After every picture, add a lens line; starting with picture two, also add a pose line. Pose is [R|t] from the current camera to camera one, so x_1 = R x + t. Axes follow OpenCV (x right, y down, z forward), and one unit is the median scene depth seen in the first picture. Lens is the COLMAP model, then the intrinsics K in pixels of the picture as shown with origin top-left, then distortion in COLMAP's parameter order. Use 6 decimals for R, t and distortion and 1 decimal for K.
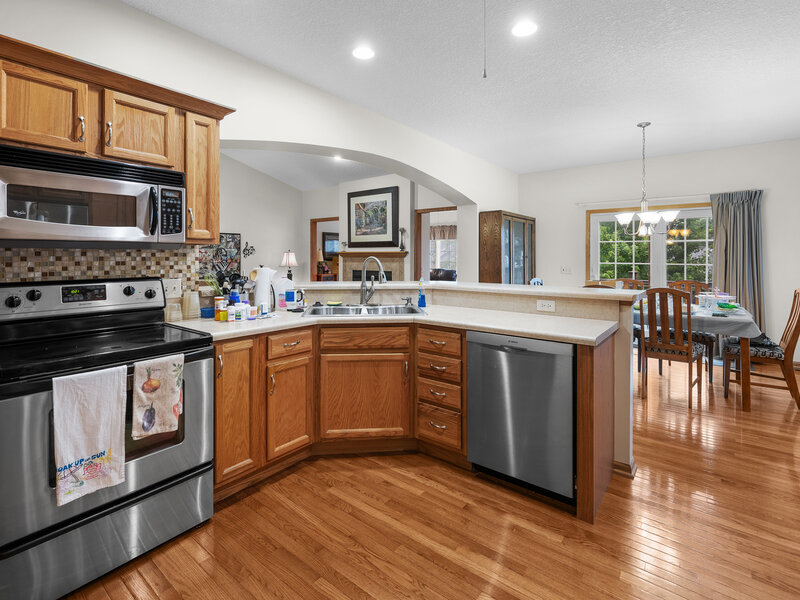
lens RADIAL K [[386.3, 0, 401.5], [0, 386.3, 258.2], [0, 0, 1]] dist [-0.002072, -0.000709]
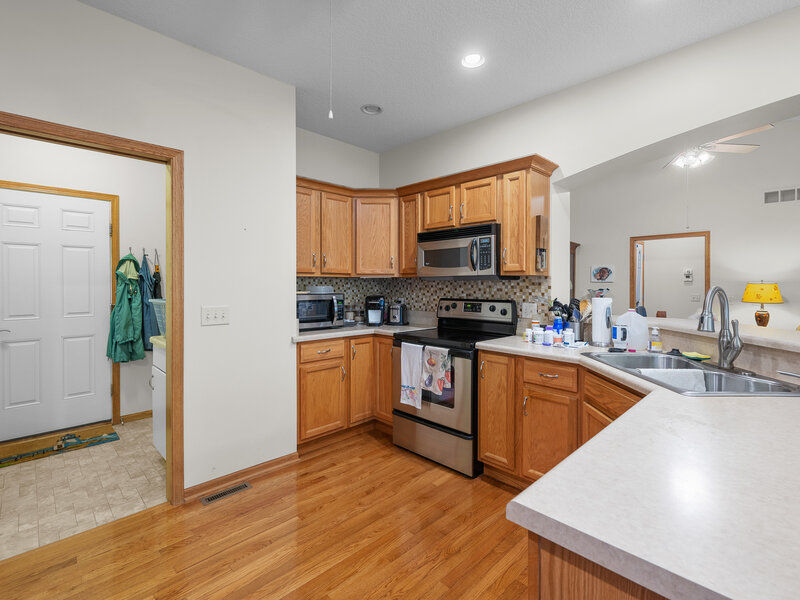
lens RADIAL K [[386.3, 0, 409.6], [0, 386.3, 289.4], [0, 0, 1]] dist [-0.002072, -0.000709]
pose [[-0.112177, 0.010655, -0.993631, 0.885521], [-0.007758, 0.999903, 0.011598, -0.003381], [0.993658, 0.009009, -0.112083, 0.939046]]
